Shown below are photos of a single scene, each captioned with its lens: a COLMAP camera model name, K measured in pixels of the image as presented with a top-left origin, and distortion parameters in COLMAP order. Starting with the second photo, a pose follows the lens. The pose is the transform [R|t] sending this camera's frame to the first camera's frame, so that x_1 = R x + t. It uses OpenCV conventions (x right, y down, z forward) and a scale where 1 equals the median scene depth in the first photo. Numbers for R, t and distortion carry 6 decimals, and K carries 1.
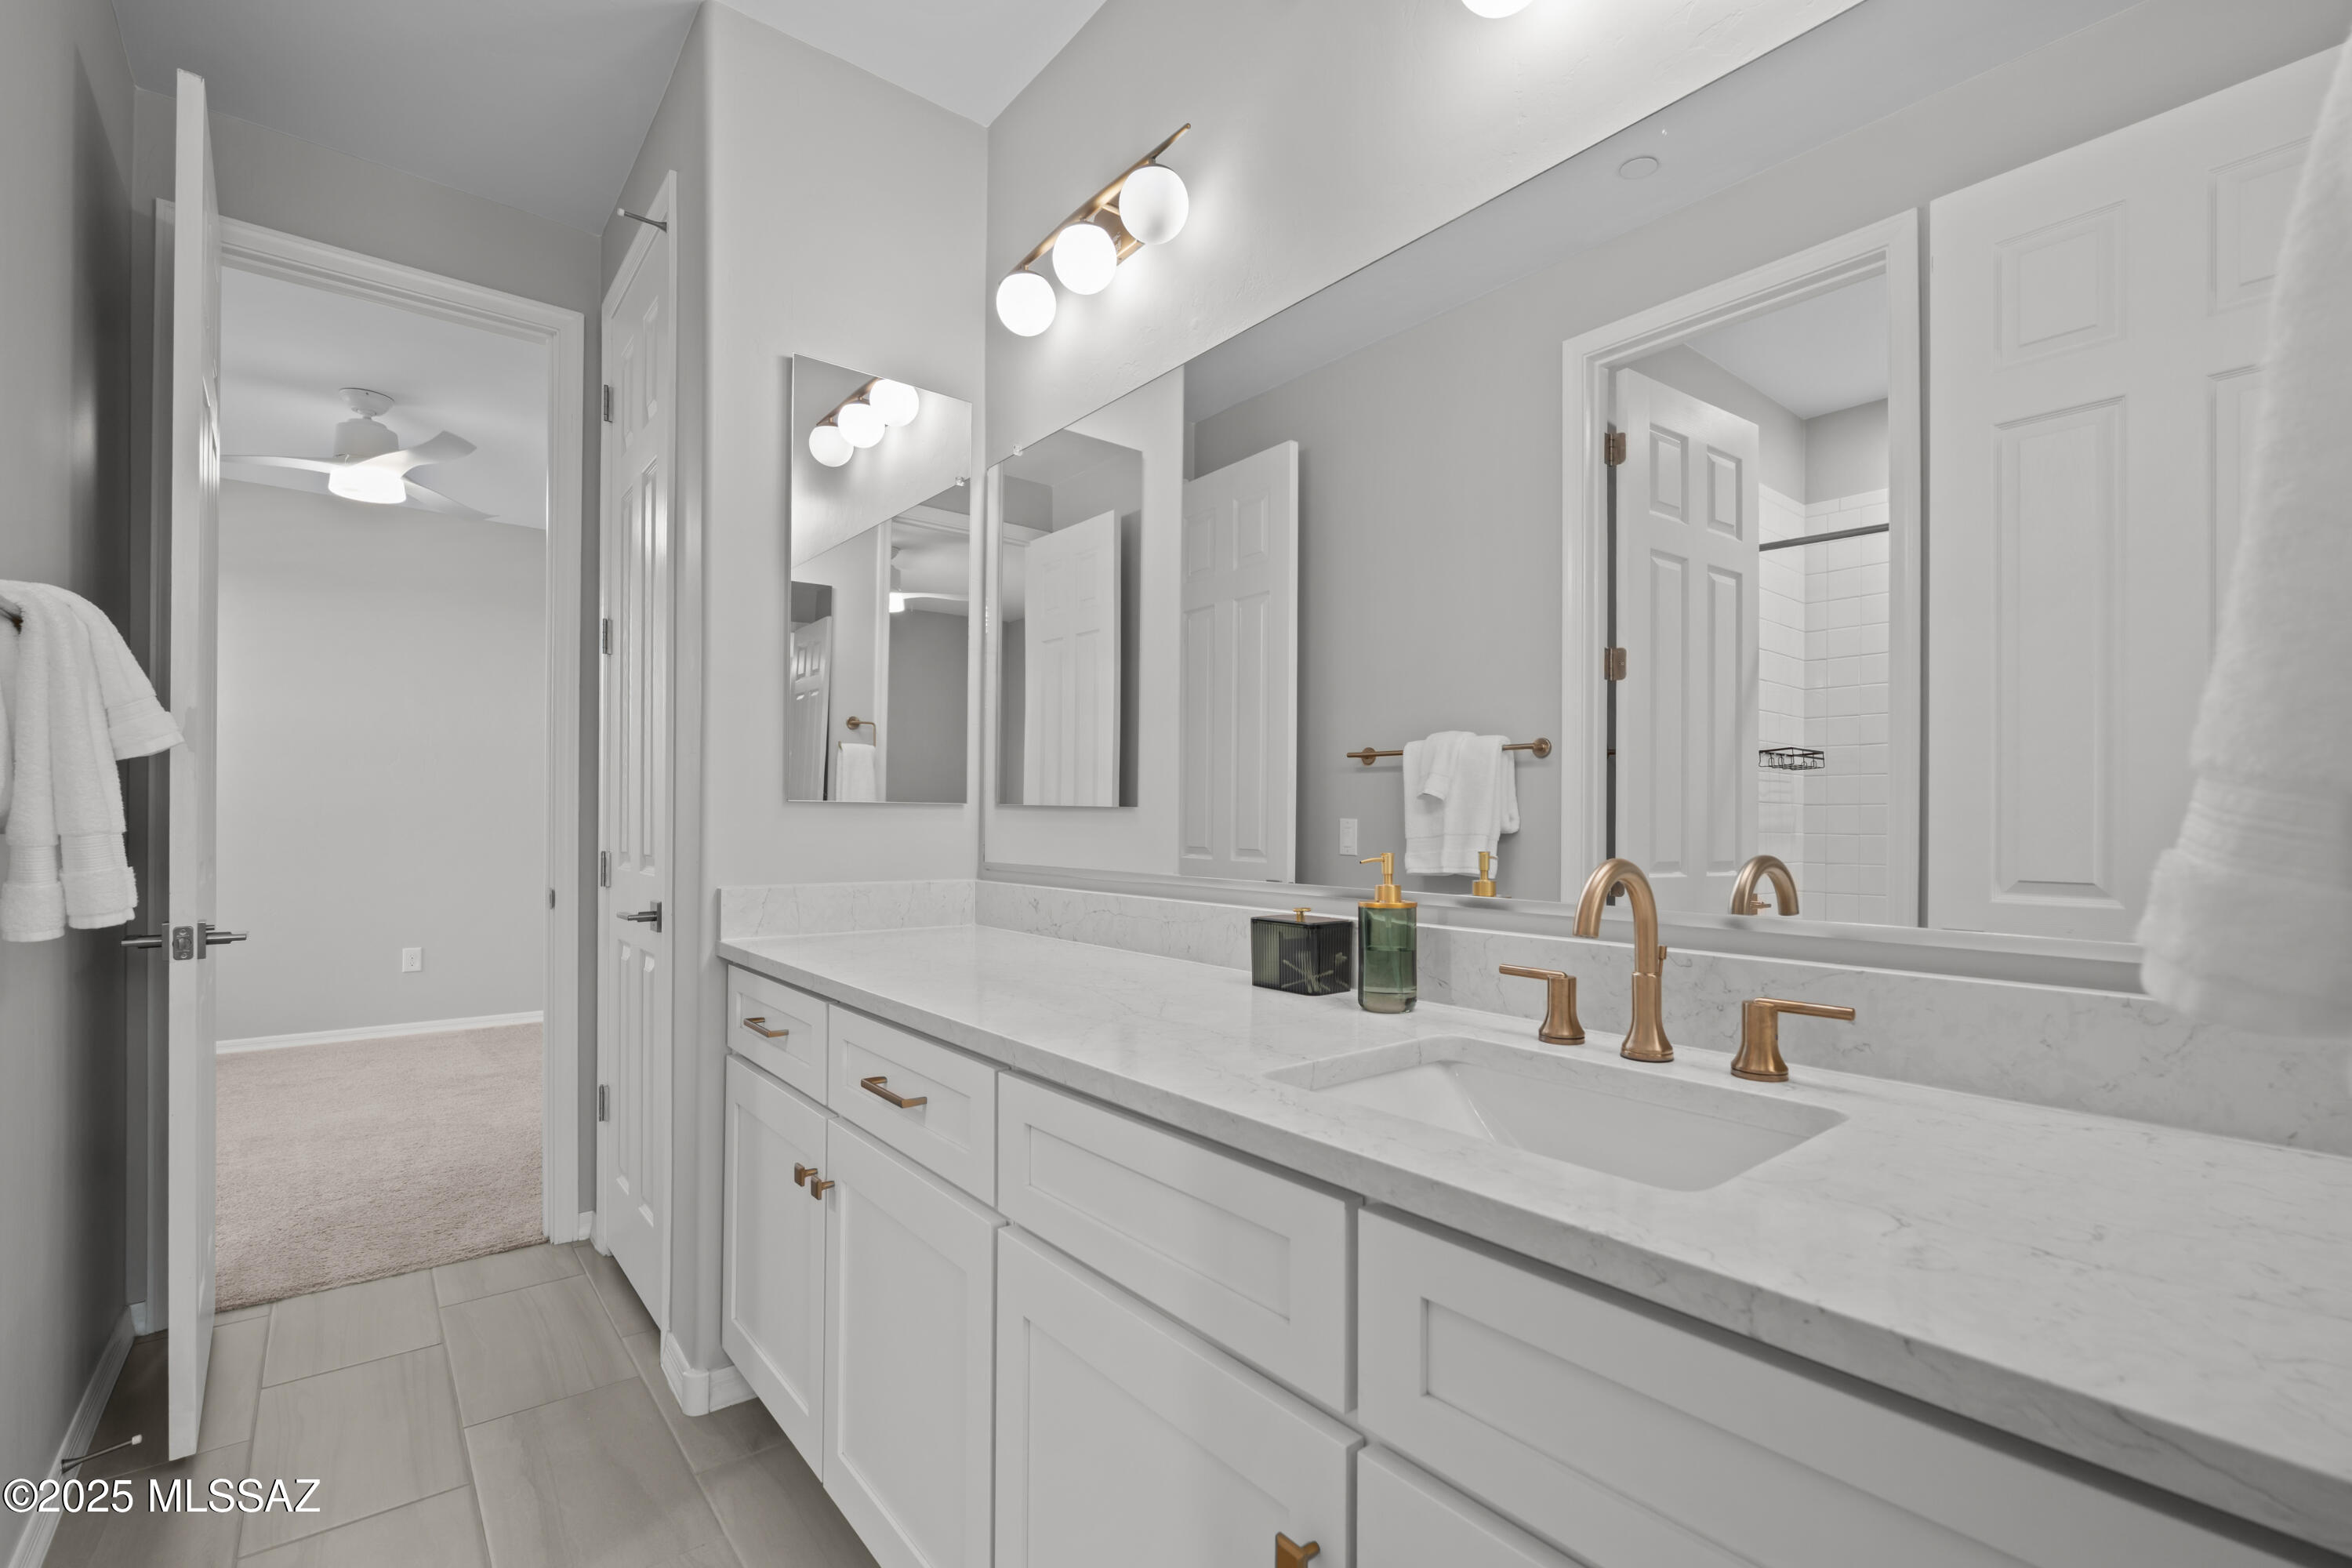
lens RADIAL K [[1033.9, 0, 1179.8], [0, 1033.9, 803.2], [0, 0, 1]] dist [0.001826, 0.000457]
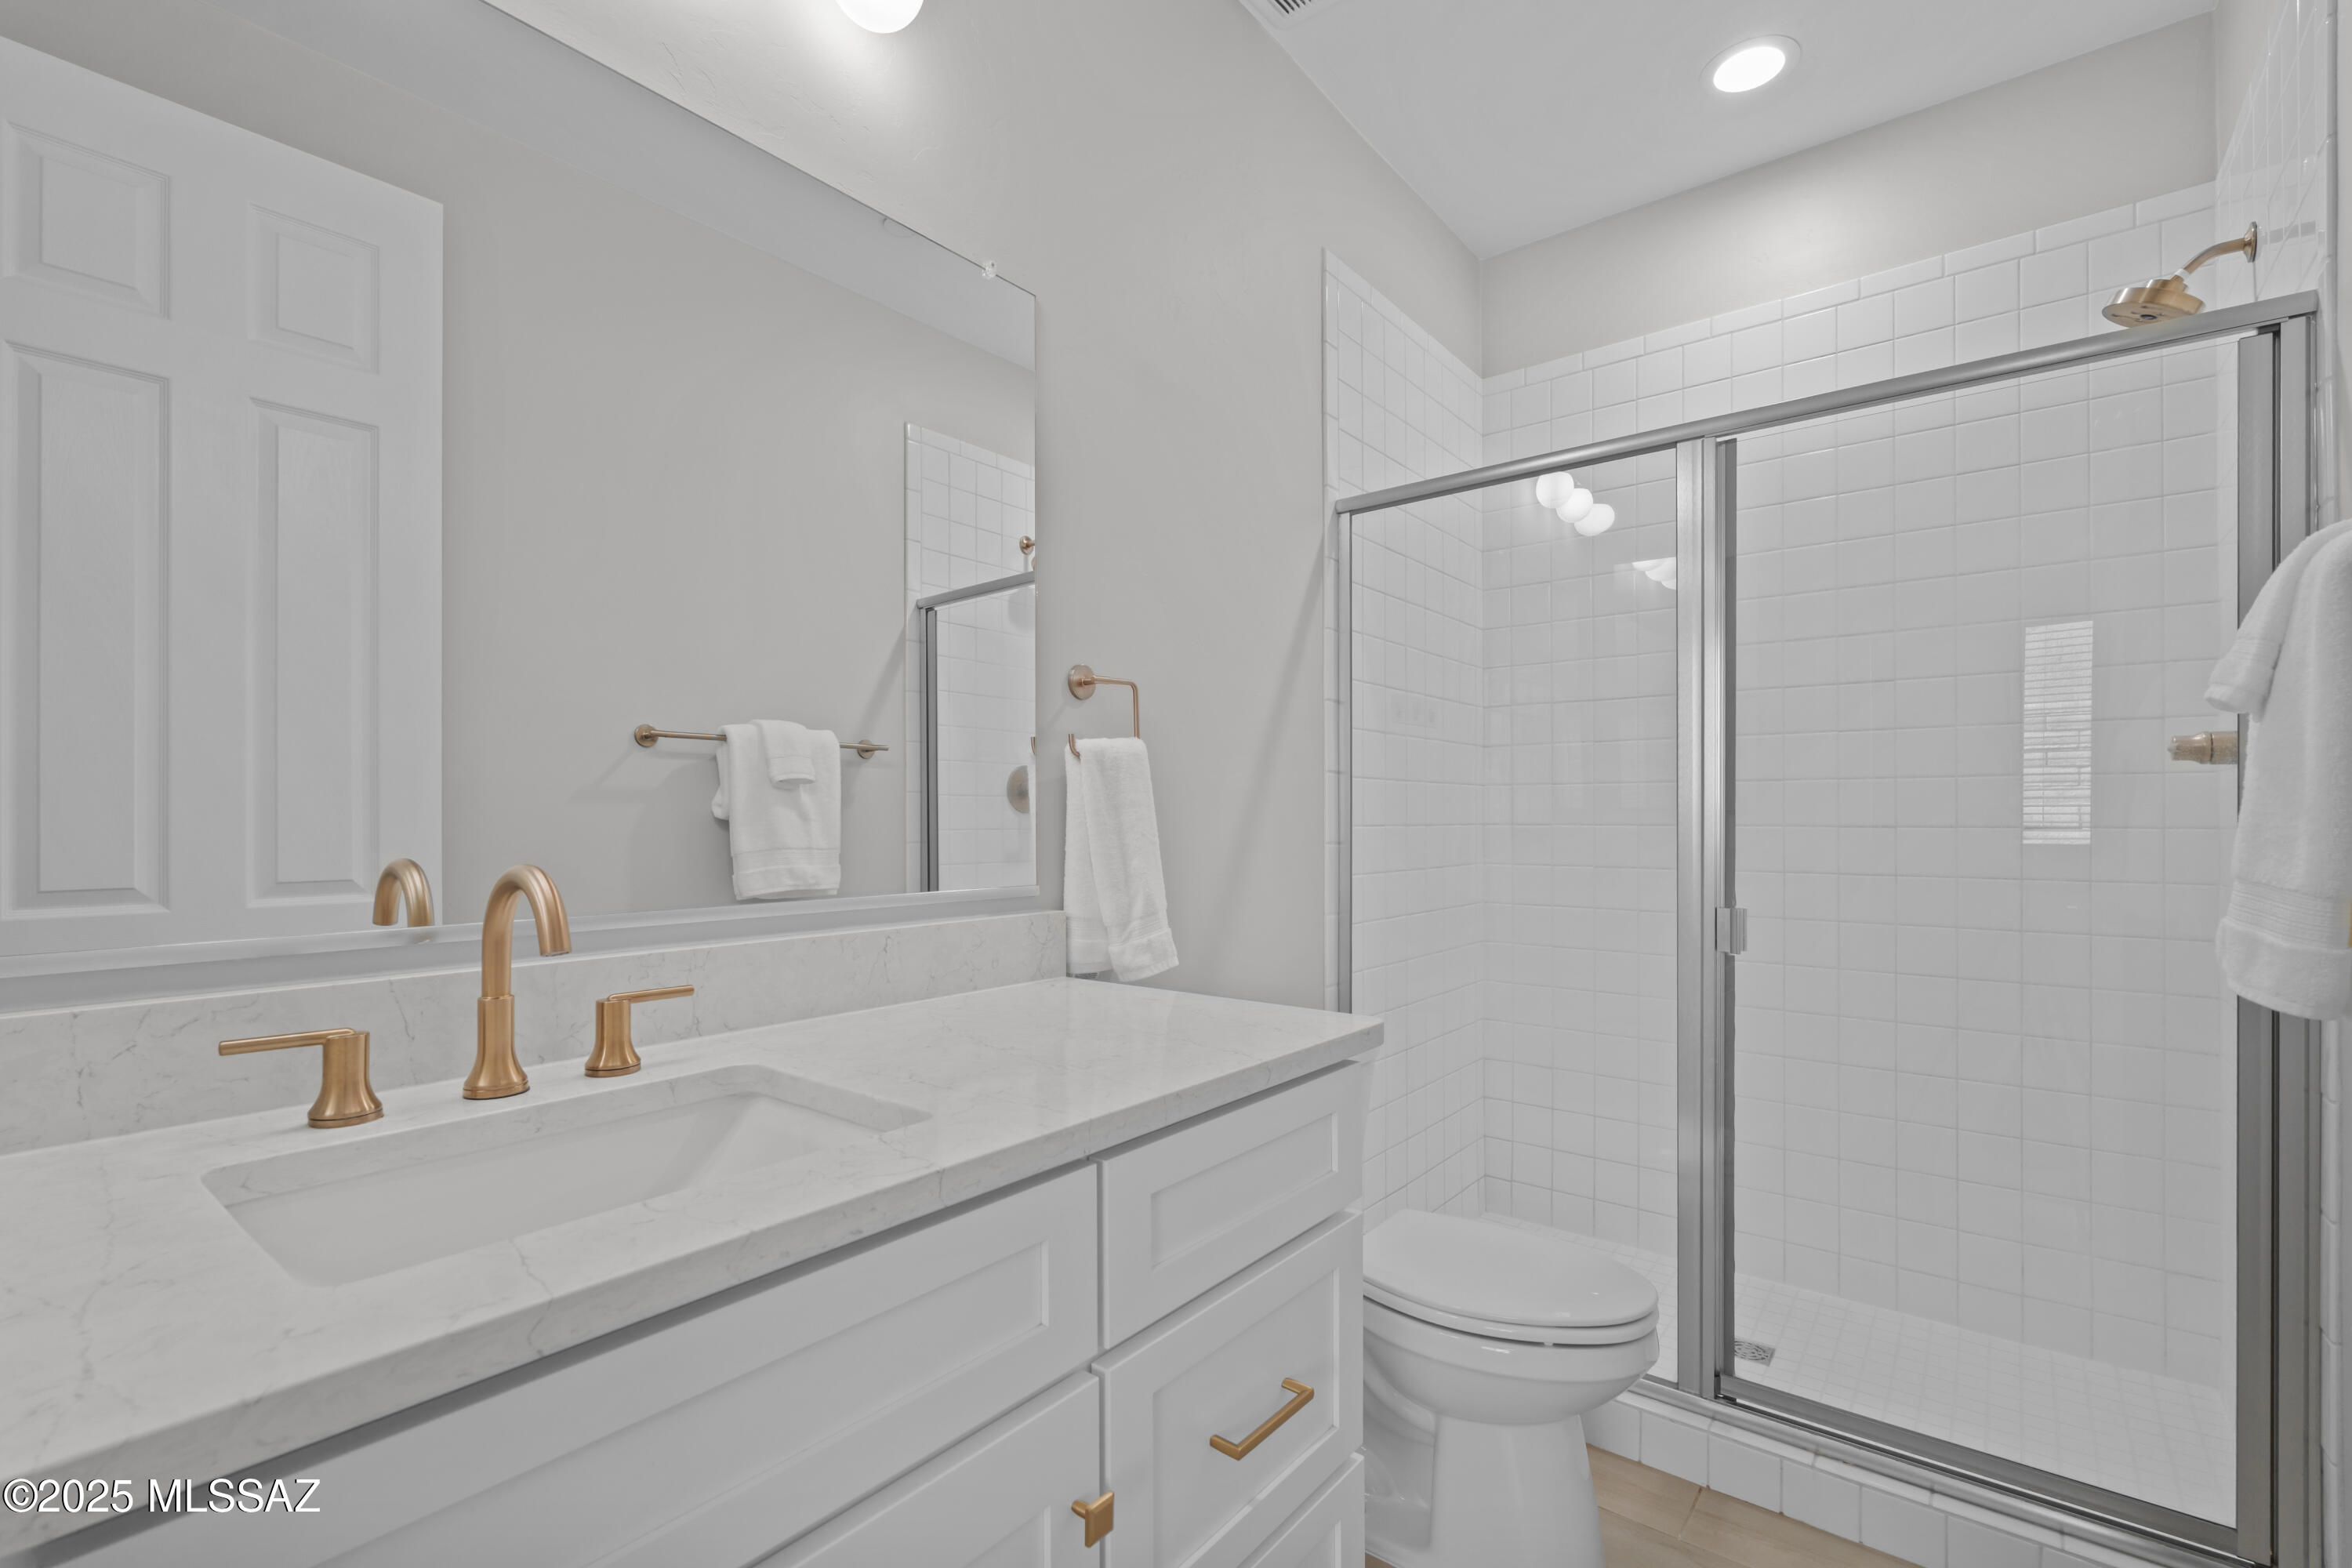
lens RADIAL K [[1033.9, 0, 1178.1], [0, 1033.9, 806.1], [0, 0, 1]] dist [0.001826, 0.000457]
pose [[-0.197351, 0.007358, 0.980305, -0.539541], [-0.010700, 0.999896, -0.009659, 0.008052], [-0.980274, -0.012396, -0.197252, 0.652192]]
